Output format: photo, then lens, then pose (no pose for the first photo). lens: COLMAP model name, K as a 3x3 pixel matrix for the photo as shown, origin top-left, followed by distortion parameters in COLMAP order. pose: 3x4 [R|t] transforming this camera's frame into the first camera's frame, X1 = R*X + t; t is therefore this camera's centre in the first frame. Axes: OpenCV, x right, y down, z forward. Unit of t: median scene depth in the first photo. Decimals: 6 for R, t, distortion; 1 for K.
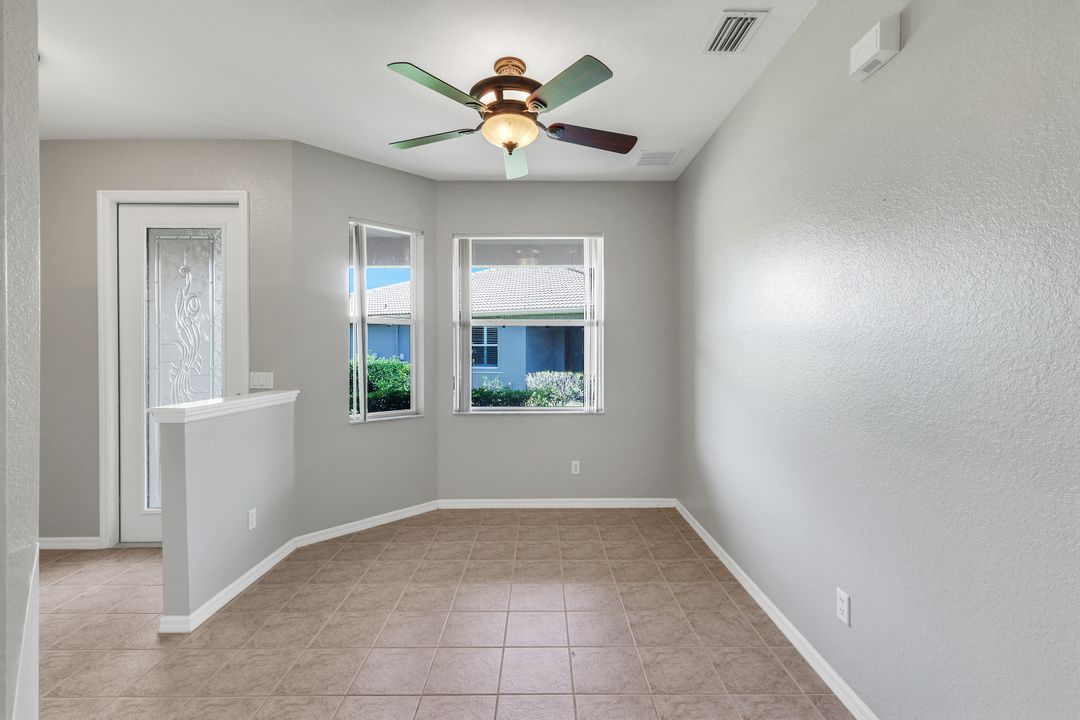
lens RADIAL K [[478.1, 0, 535.3], [0, 478.1, 354.9], [0, 0, 1]] dist [0.003174, 0.000393]
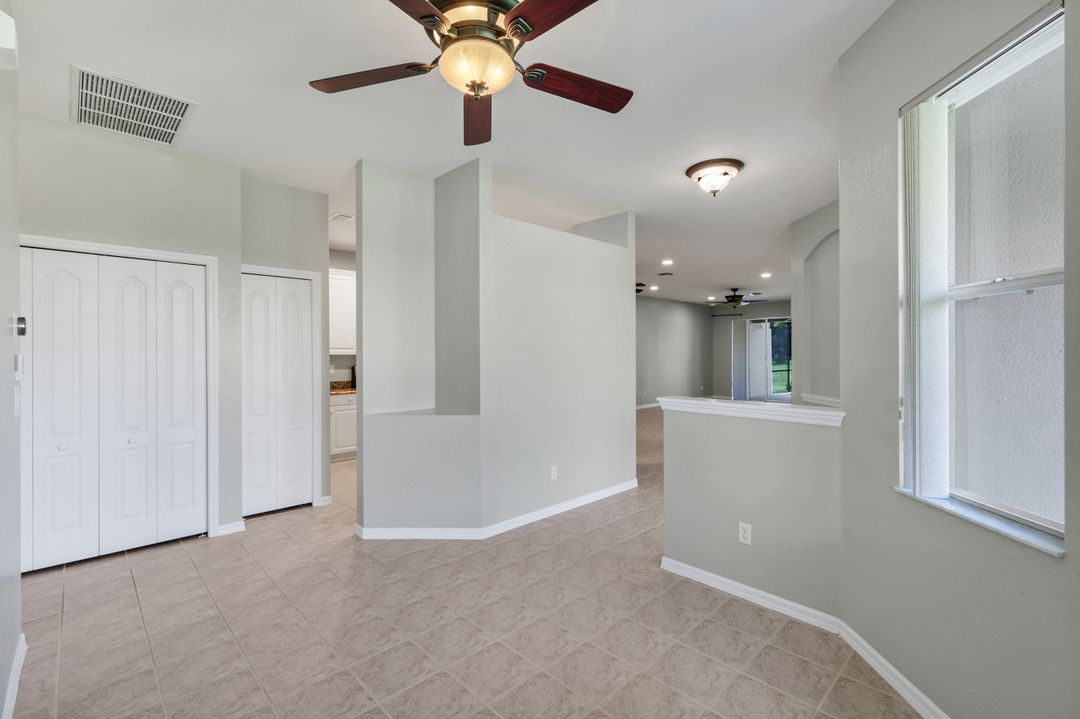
lens RADIAL K [[478.1, 0, 535.3], [0, 478.1, 354.4], [0, 0, 1]] dist [0.003174, 0.000393]
pose [[-0.719740, 0.004319, -0.694230, 0.358226], [-0.002529, 0.999958, 0.008842, -0.017419], [0.694239, 0.008120, -0.719699, 1.387289]]
